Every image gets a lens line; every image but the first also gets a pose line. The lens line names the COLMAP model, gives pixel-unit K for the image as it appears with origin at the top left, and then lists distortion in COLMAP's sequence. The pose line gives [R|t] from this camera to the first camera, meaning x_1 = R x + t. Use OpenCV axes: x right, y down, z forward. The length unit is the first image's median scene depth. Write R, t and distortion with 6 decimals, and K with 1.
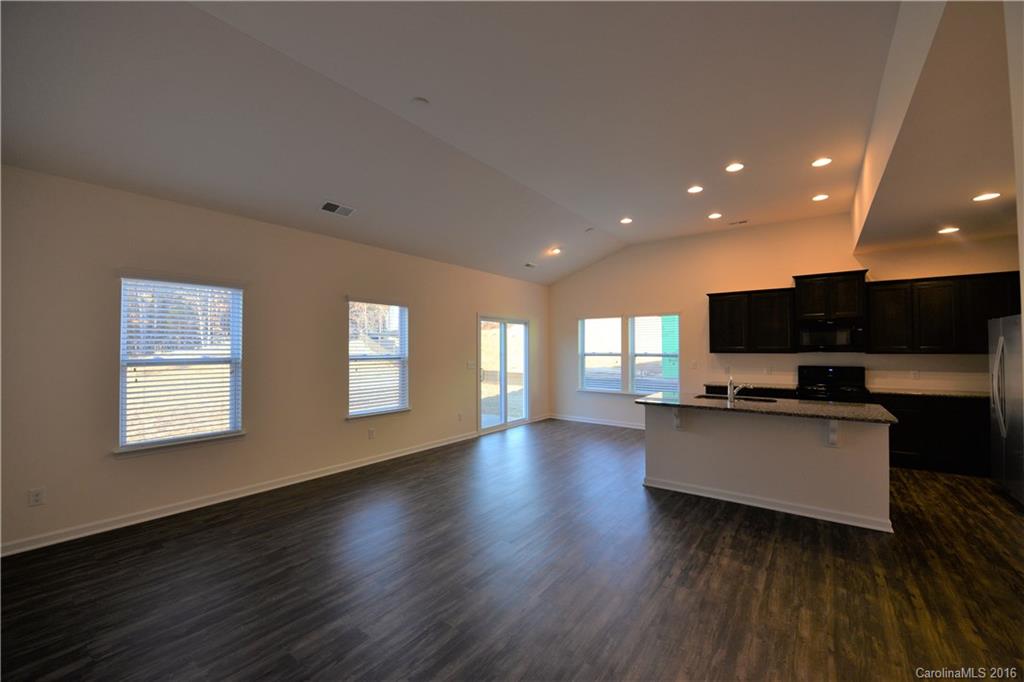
lens RADIAL K [[406.5, 0, 512.8], [0, 406.5, 341.6], [0, 0, 1]] dist [-0.012825, -0.001458]
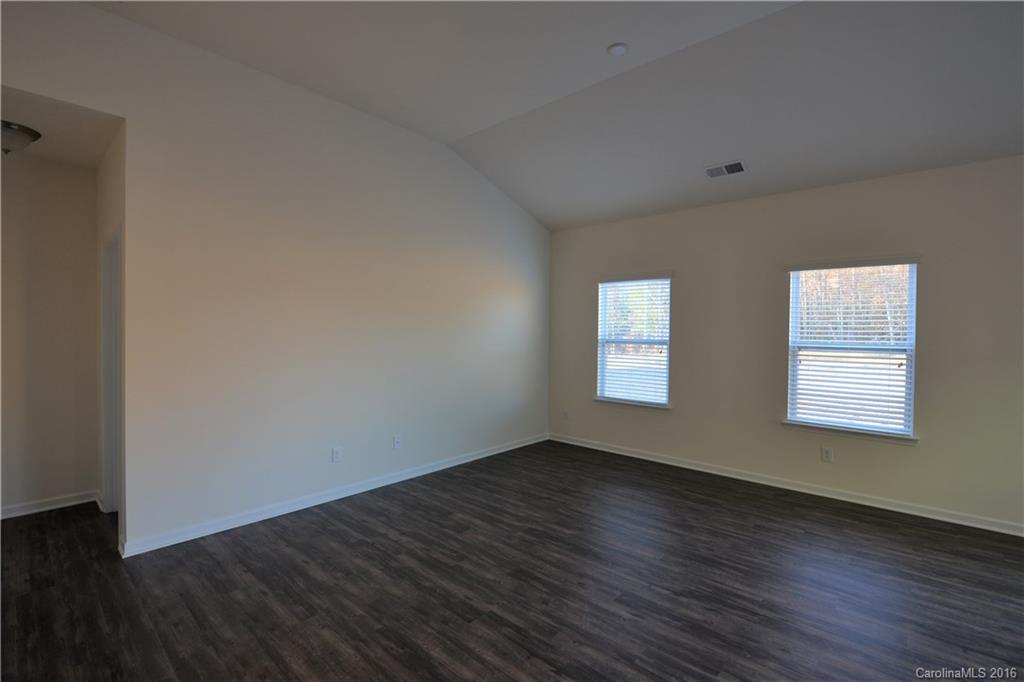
lens RADIAL K [[458.2, 0, 512.7], [0, 458.2, 337.0], [0, 0, 1]] dist [-0.012016, -0.001697]
pose [[-0.083573, 0.015711, -0.996378, 0.448542], [0.004675, 0.999871, 0.015374, 0.007641], [0.996491, -0.003373, -0.083636, 0.488015]]
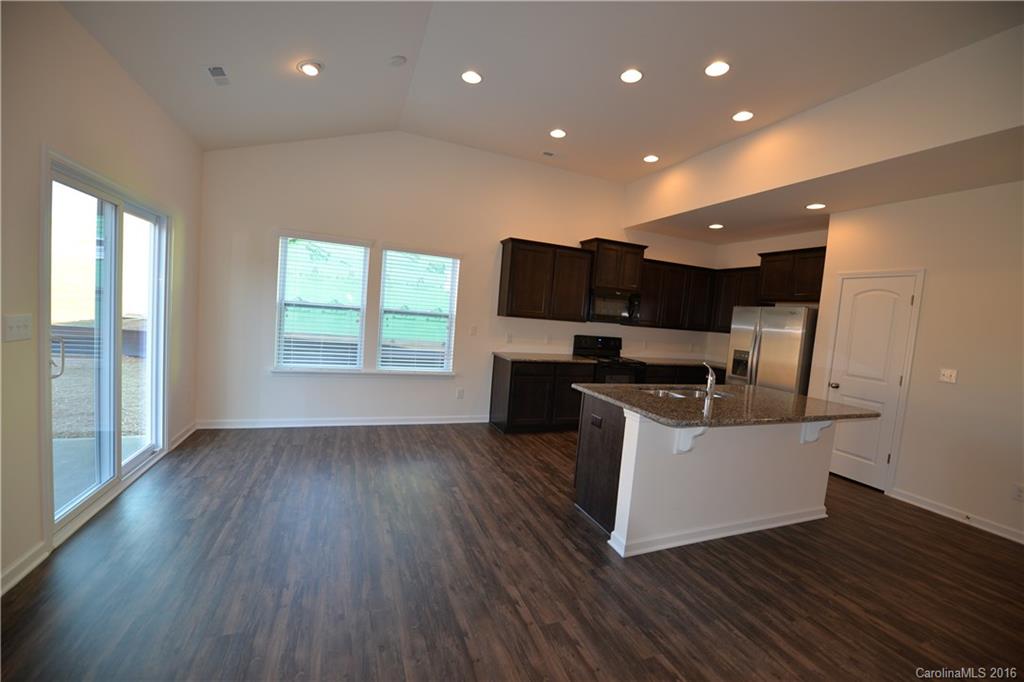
lens RADIAL K [[406.5, 0, 512.8], [0, 406.5, 340.3], [0, 0, 1]] dist [-0.012825, -0.001458]
pose [[0.517777, -0.016528, 0.855356, -0.191683], [-0.093475, 0.992735, 0.075766, 0.015649], [-0.850394, -0.119184, 0.512470, 0.684602]]
